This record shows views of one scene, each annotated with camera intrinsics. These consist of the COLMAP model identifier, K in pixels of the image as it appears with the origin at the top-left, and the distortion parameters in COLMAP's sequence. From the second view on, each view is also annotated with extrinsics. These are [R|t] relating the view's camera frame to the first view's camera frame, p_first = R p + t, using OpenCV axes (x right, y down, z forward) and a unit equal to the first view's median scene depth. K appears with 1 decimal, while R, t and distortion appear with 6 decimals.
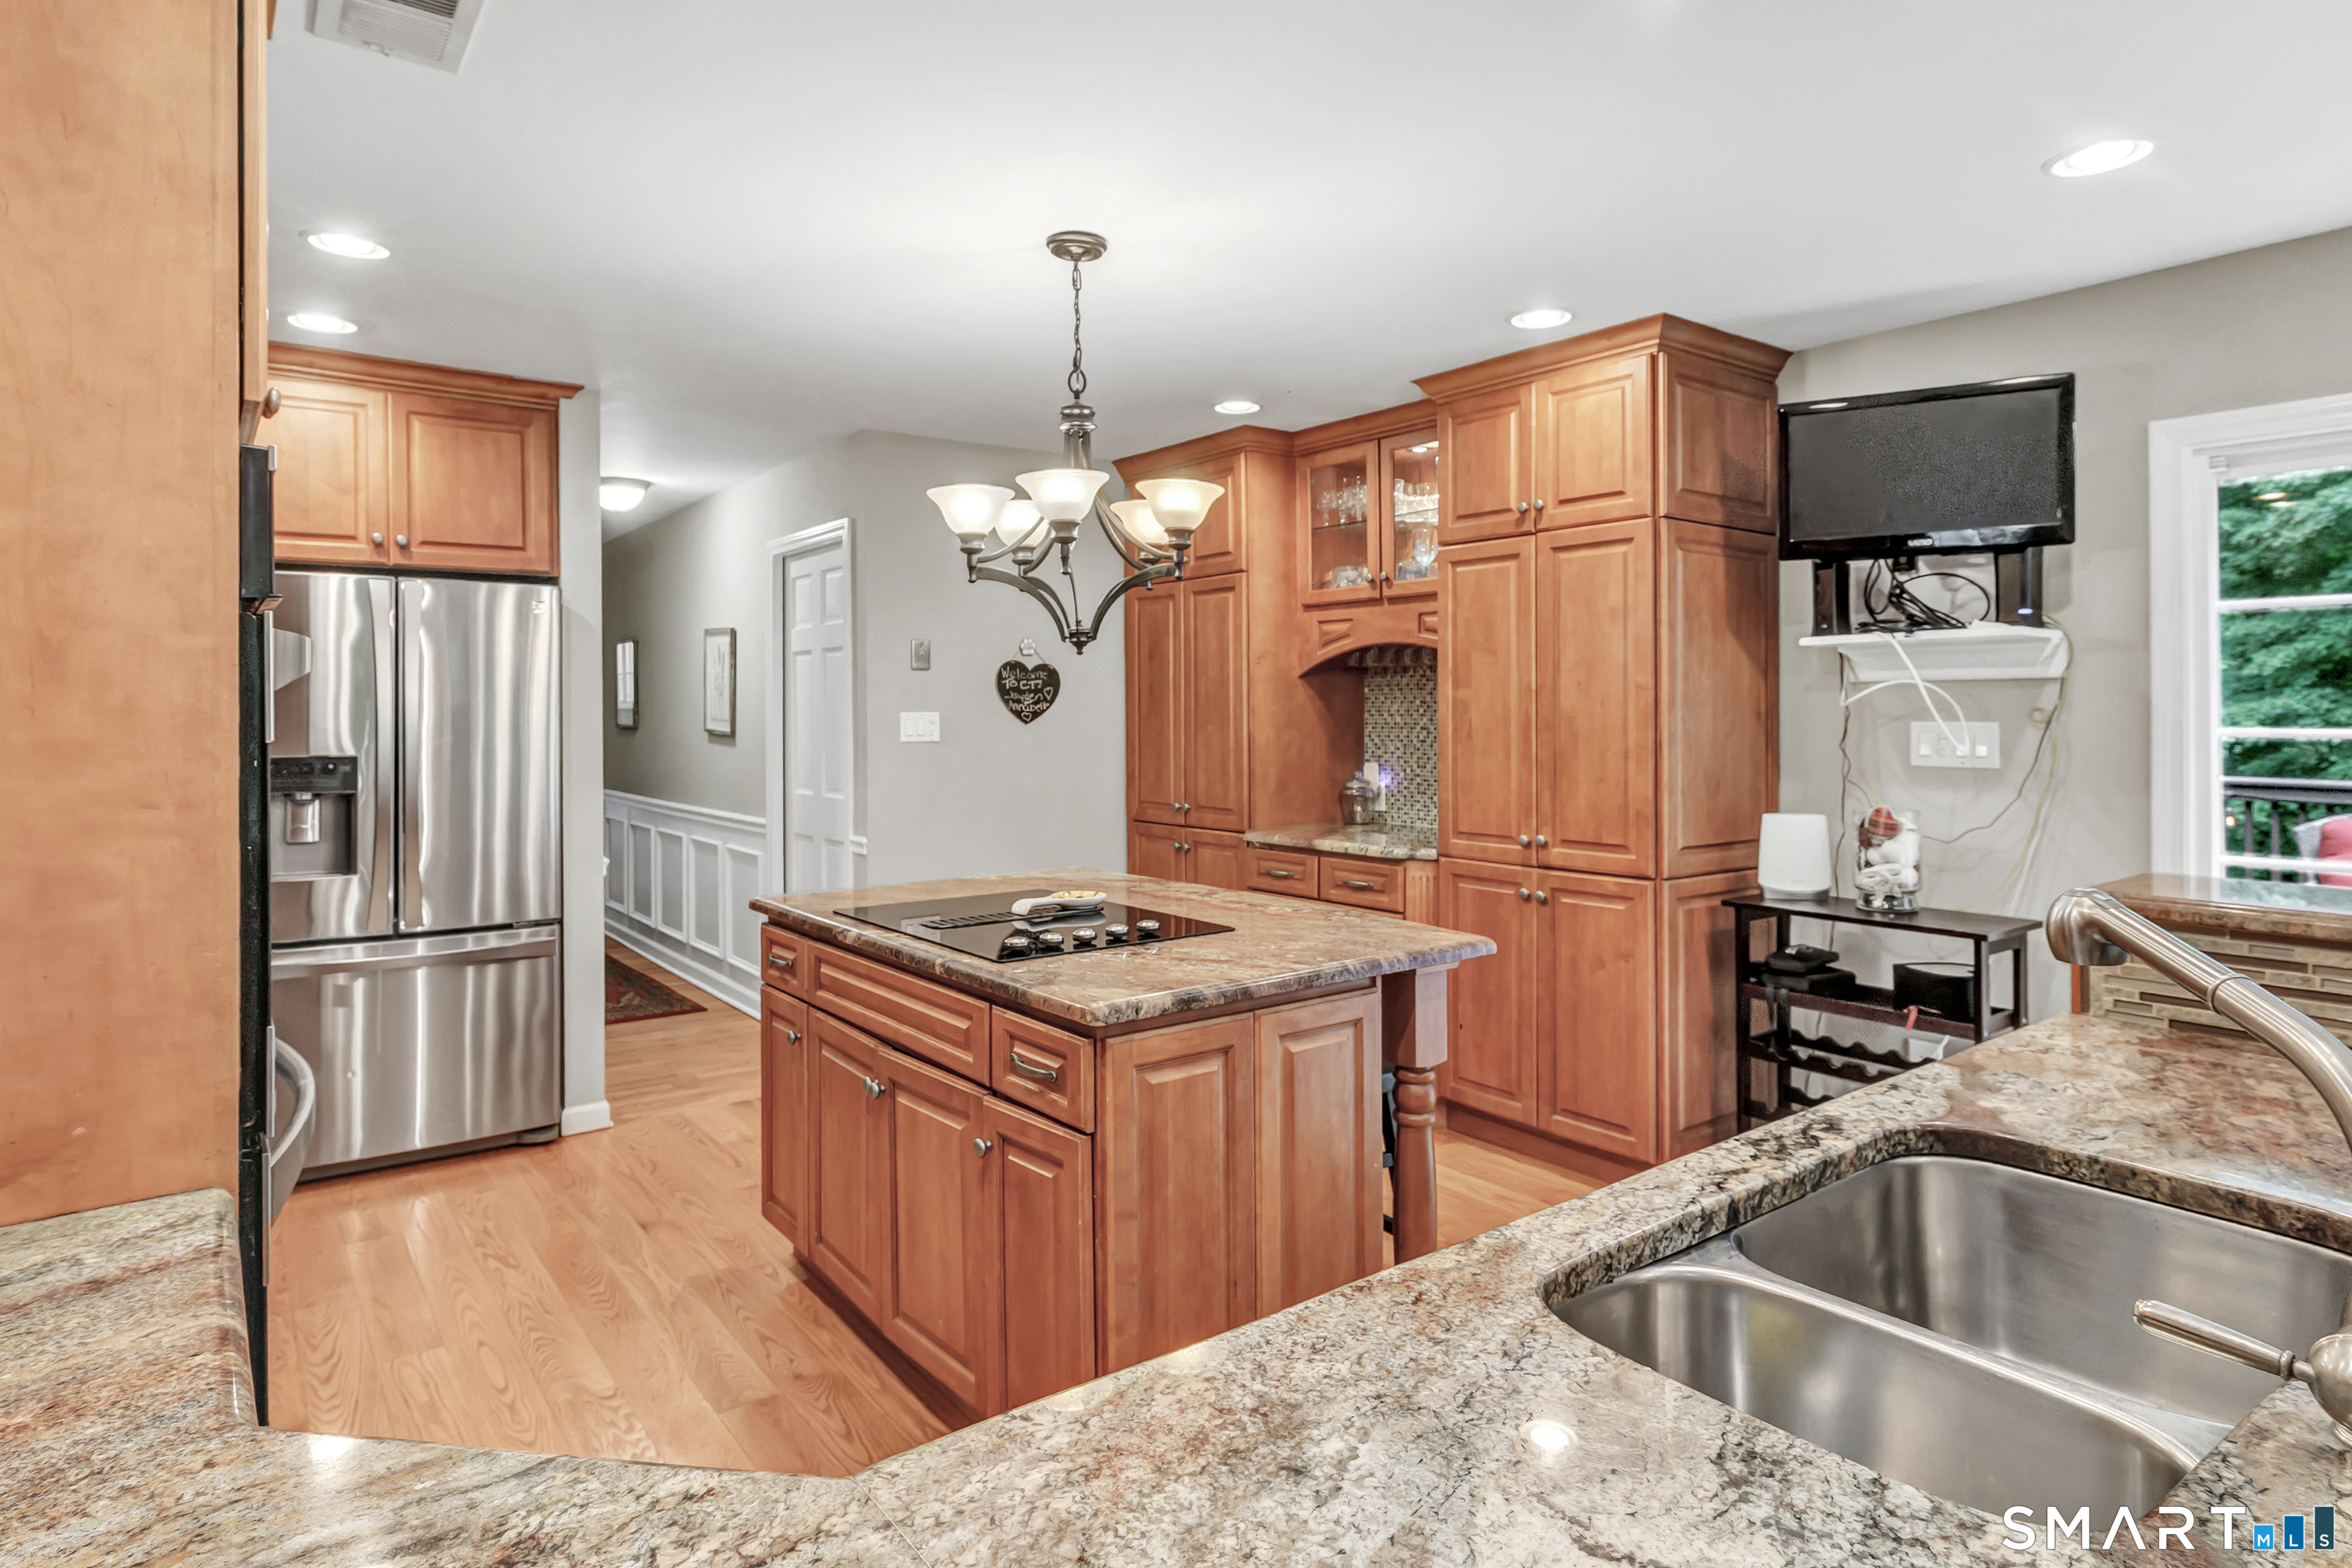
lens RADIAL K [[1282.3, 0, 1179.4], [0, 1282.3, 706.3], [0, 0, 1]] dist [0.000237, 0.000194]
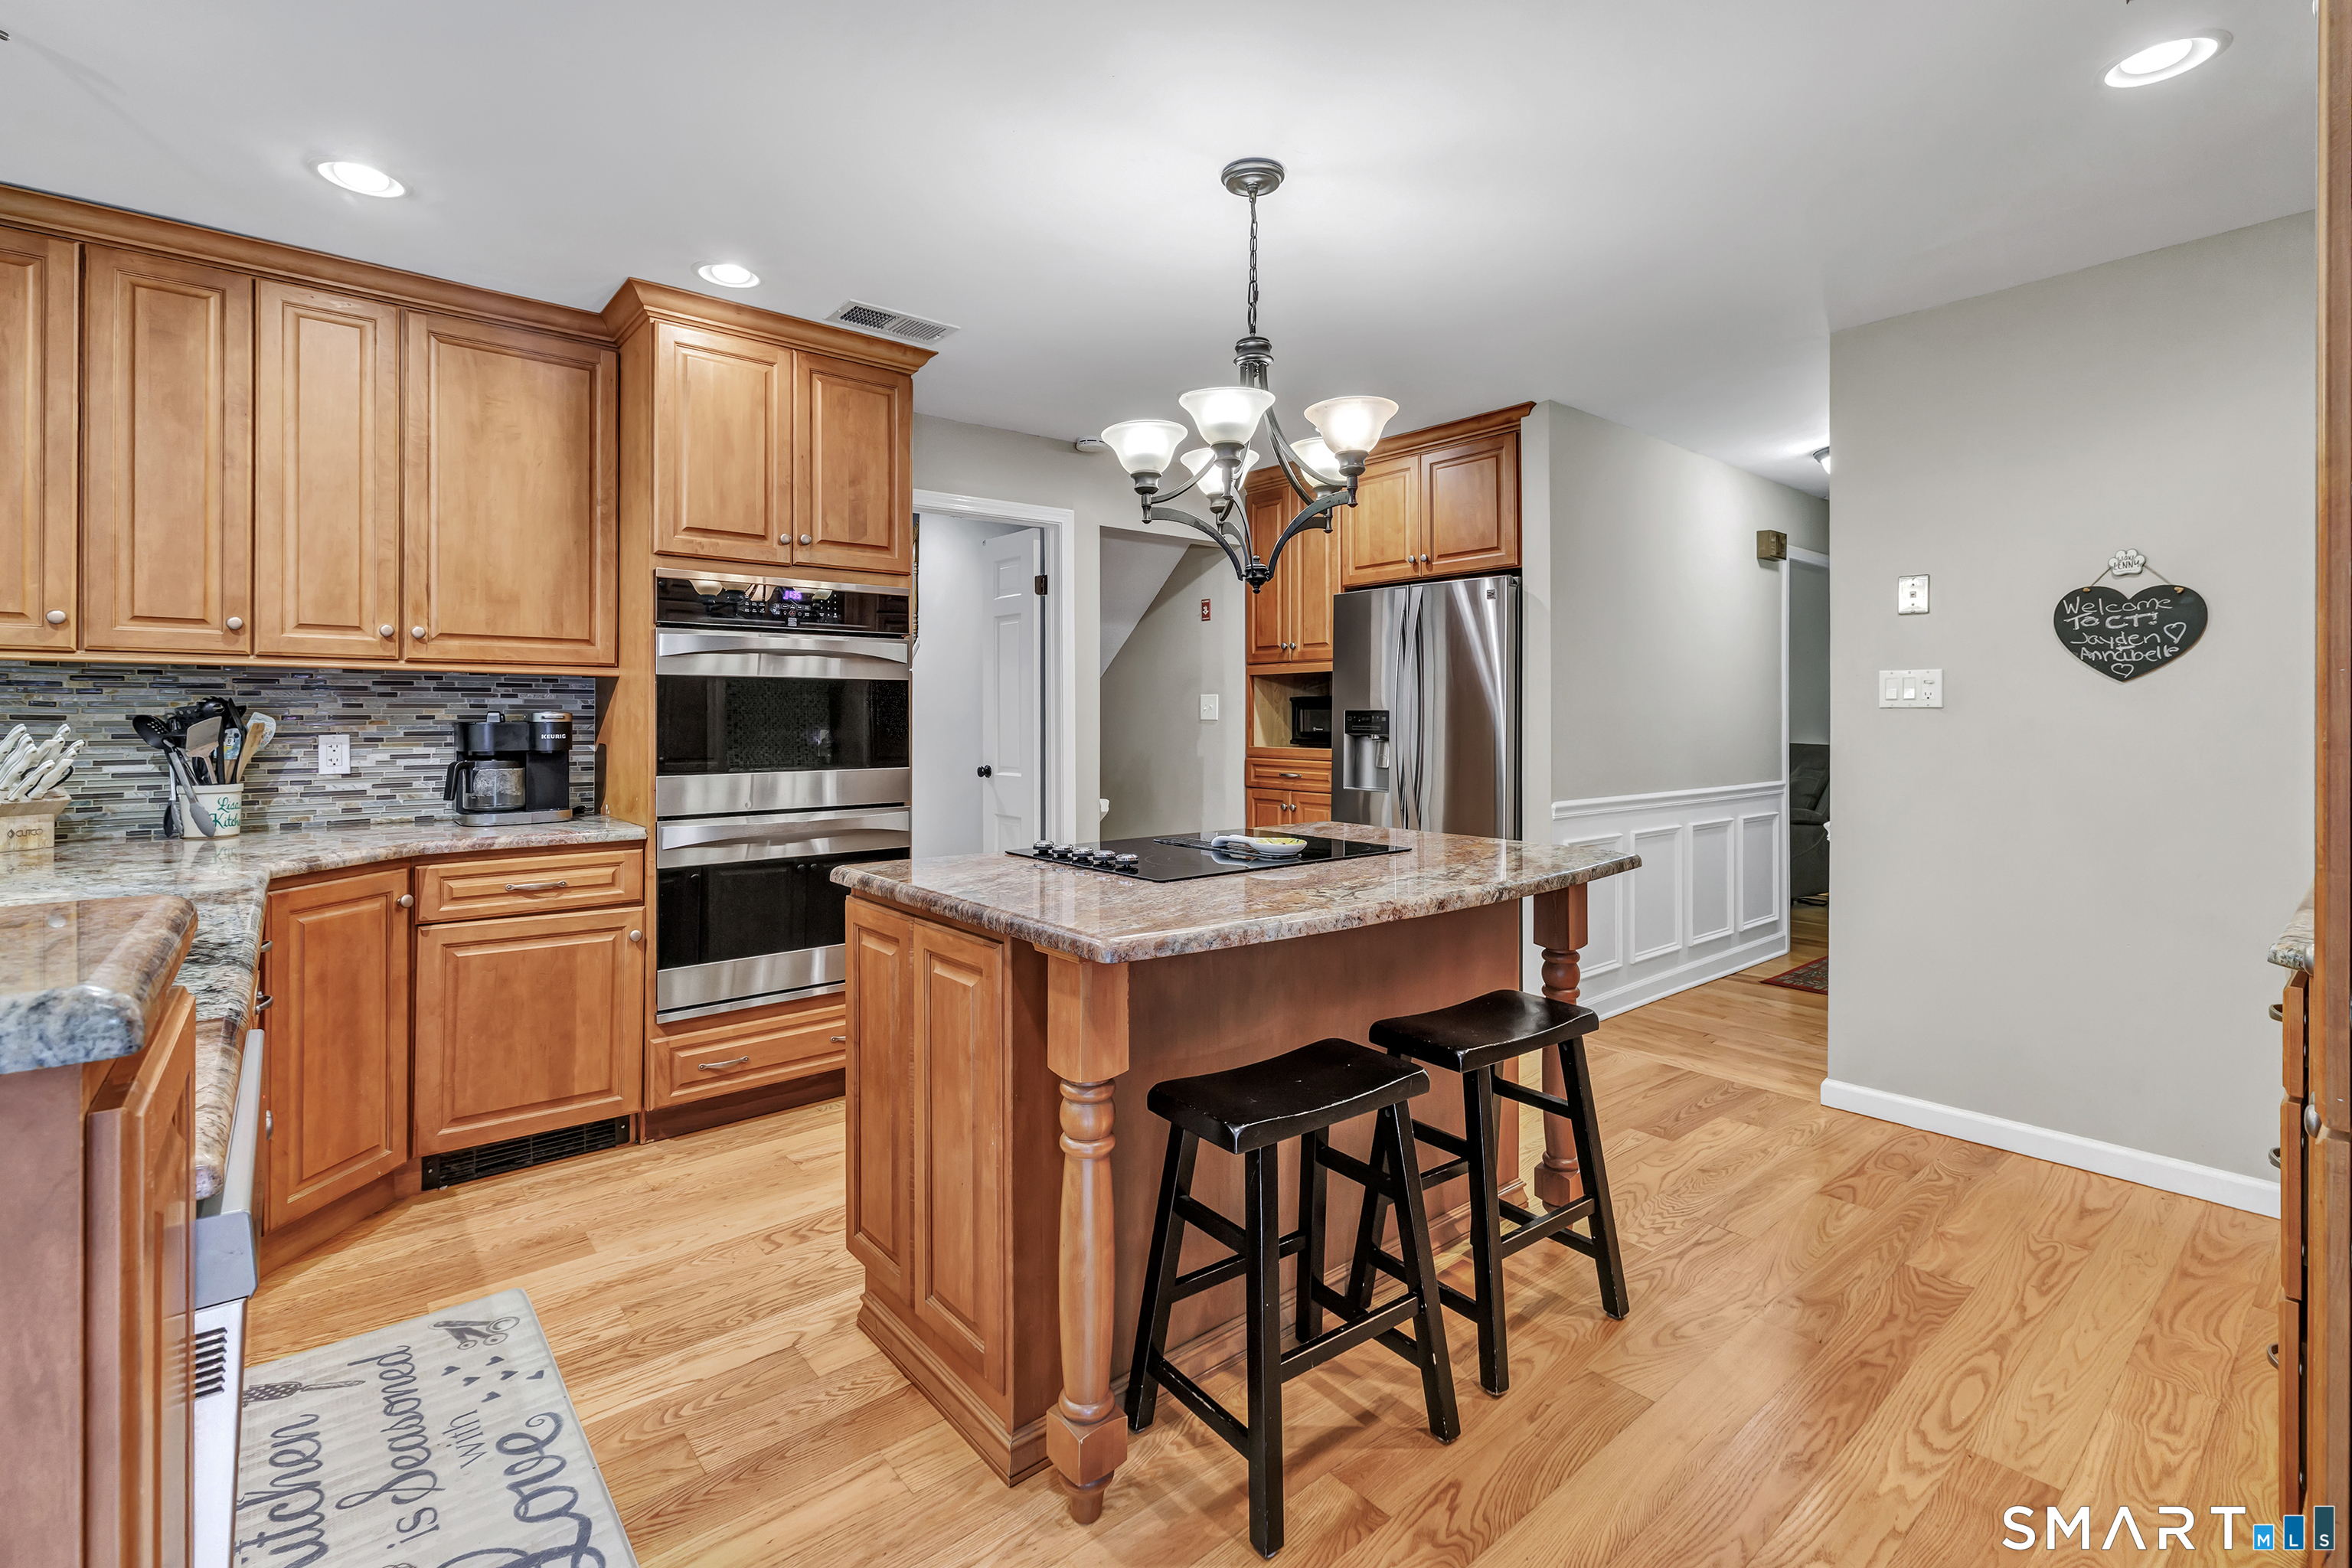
lens RADIAL K [[1056.2, 0, 1147.3], [0, 1056.2, 709.2], [0, 0, 1]] dist [0.000808, 0.000190]
pose [[0.035292, -0.002380, -0.999374, 0.493782], [0.000996, 0.999997, -0.002346, 0.035321], [0.999377, -0.000912, 0.035295, 0.609803]]
